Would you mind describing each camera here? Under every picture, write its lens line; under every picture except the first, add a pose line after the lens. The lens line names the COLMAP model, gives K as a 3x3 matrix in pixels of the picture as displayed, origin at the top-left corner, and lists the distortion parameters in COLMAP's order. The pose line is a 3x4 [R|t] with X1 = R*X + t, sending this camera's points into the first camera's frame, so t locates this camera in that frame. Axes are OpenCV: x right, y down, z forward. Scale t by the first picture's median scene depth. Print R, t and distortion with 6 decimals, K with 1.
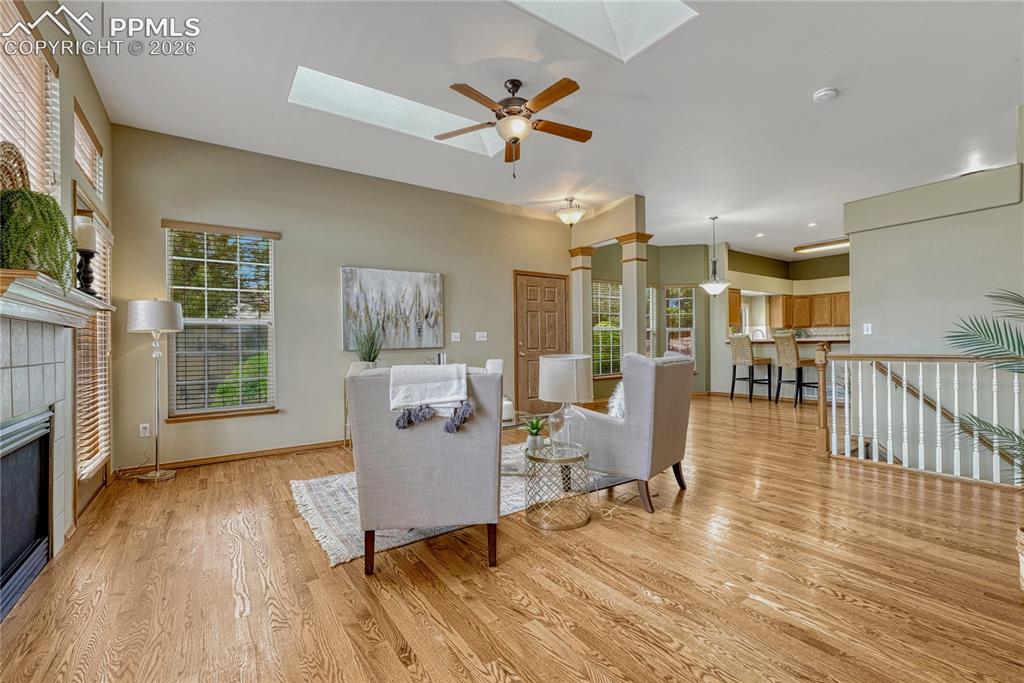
lens RADIAL K [[436.9, 0, 513.3], [0, 436.9, 344.8], [0, 0, 1]] dist [-0.000980, -0.000007]
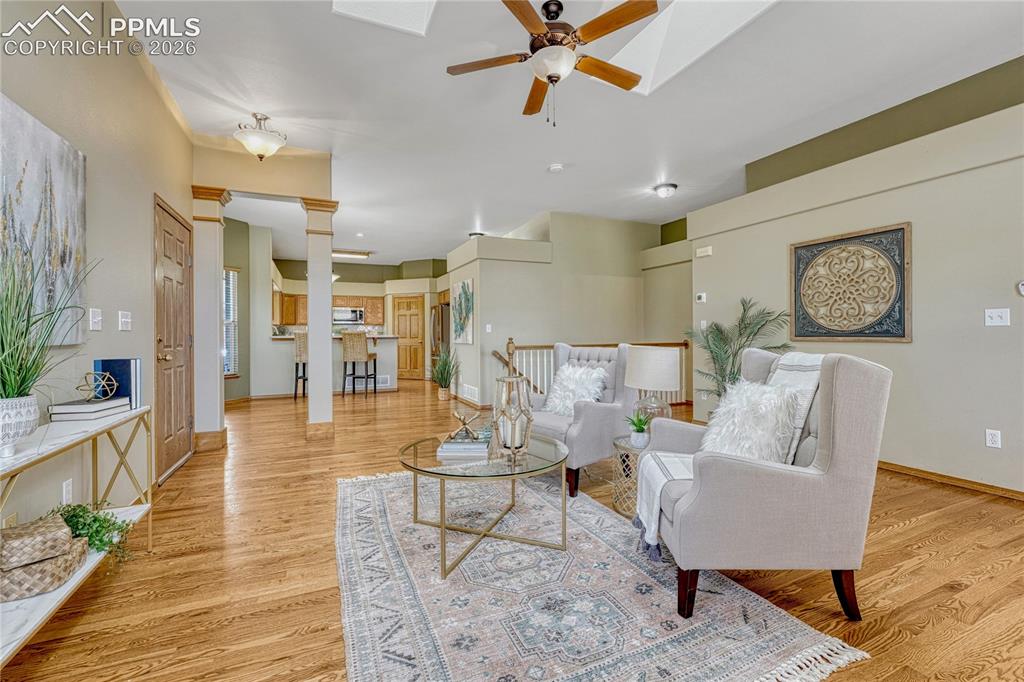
lens RADIAL K [[435.0, 0, 510.8], [0, 435.0, 332.4], [0, 0, 1]] dist [-0.007095, -0.000111]
pose [[0.182604, 0.017837, 0.983025, -0.333973], [0.010319, 0.999746, -0.020058, 0.004832], [-0.983132, 0.013807, 0.182374, 0.395153]]
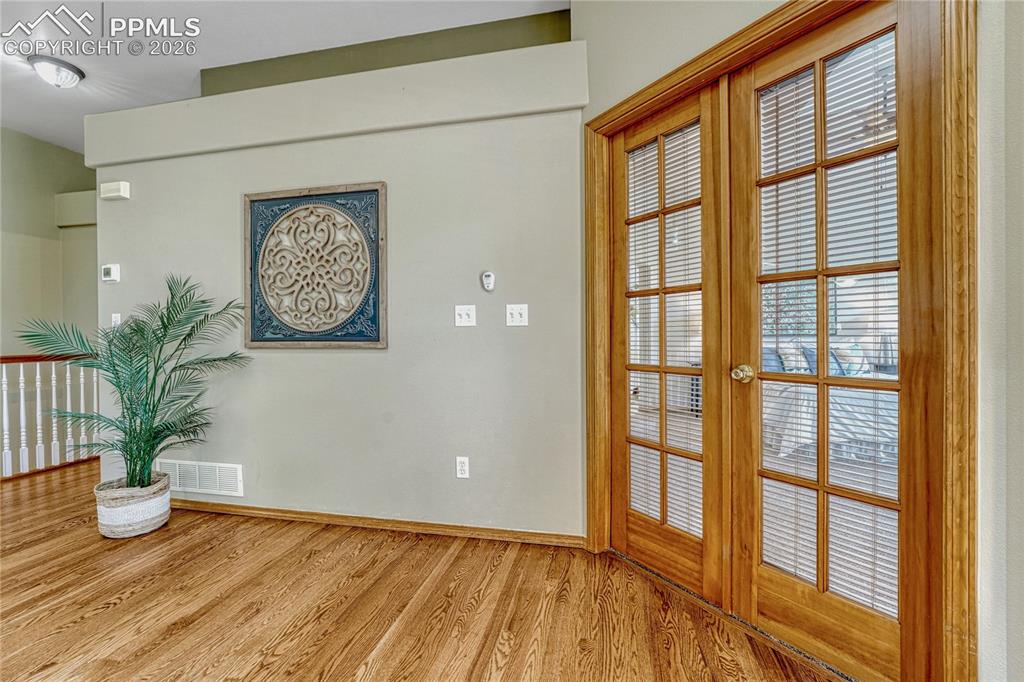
lens RADIAL K [[430.5, 0, 512.0], [0, 430.5, 341.0], [0, 0, 1]] dist [-0.003949, -0.000159]
pose [[-0.675617, 0.008006, 0.737210, -0.131789], [0.022861, 0.999688, 0.010095, 0.004001], [-0.736898, 0.023674, -0.675589, 0.226723]]
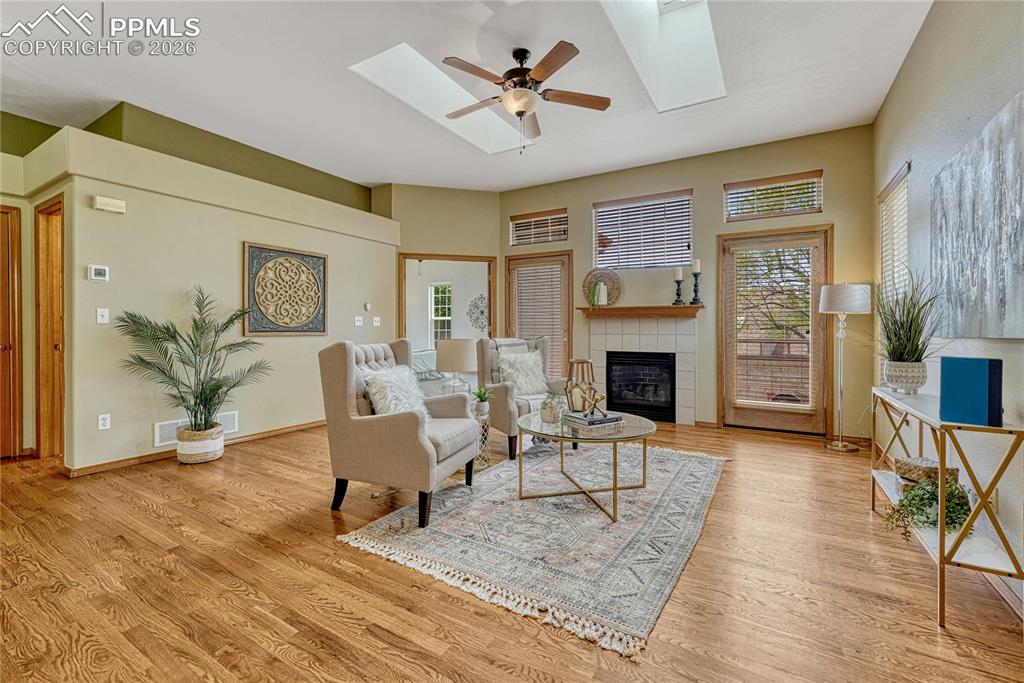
lens RADIAL K [[435.0, 0, 510.8], [0, 435.0, 332.9], [0, 0, 1]] dist [-0.007095, -0.000111]
pose [[-0.911627, 0.016848, -0.410673, 0.175004], [0.008417, 0.999715, 0.022327, -0.005645], [0.410933, 0.016897, -0.911509, 0.784122]]
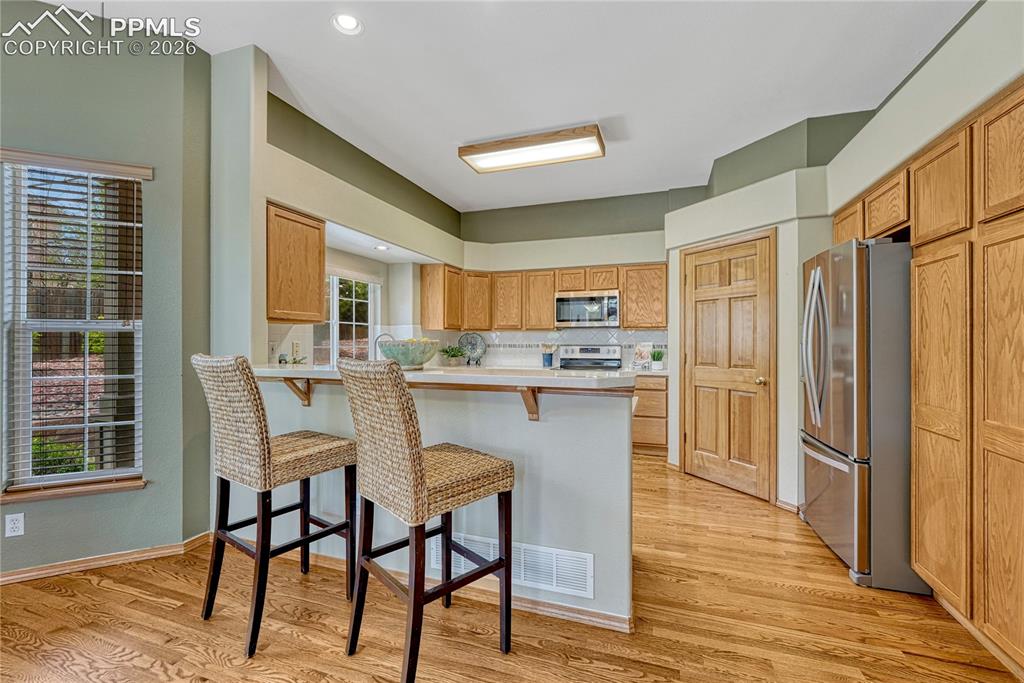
lens RADIAL K [[430.5, 0, 512.0], [0, 430.5, 341.5], [0, 0, 1]] dist [-0.003949, -0.000159]
pose [[0.807134, 0.010572, 0.590274, 0.508528], [-0.007322, 0.999942, -0.007897, -0.029906], [-0.590324, 0.002052, 0.807164, 0.727191]]
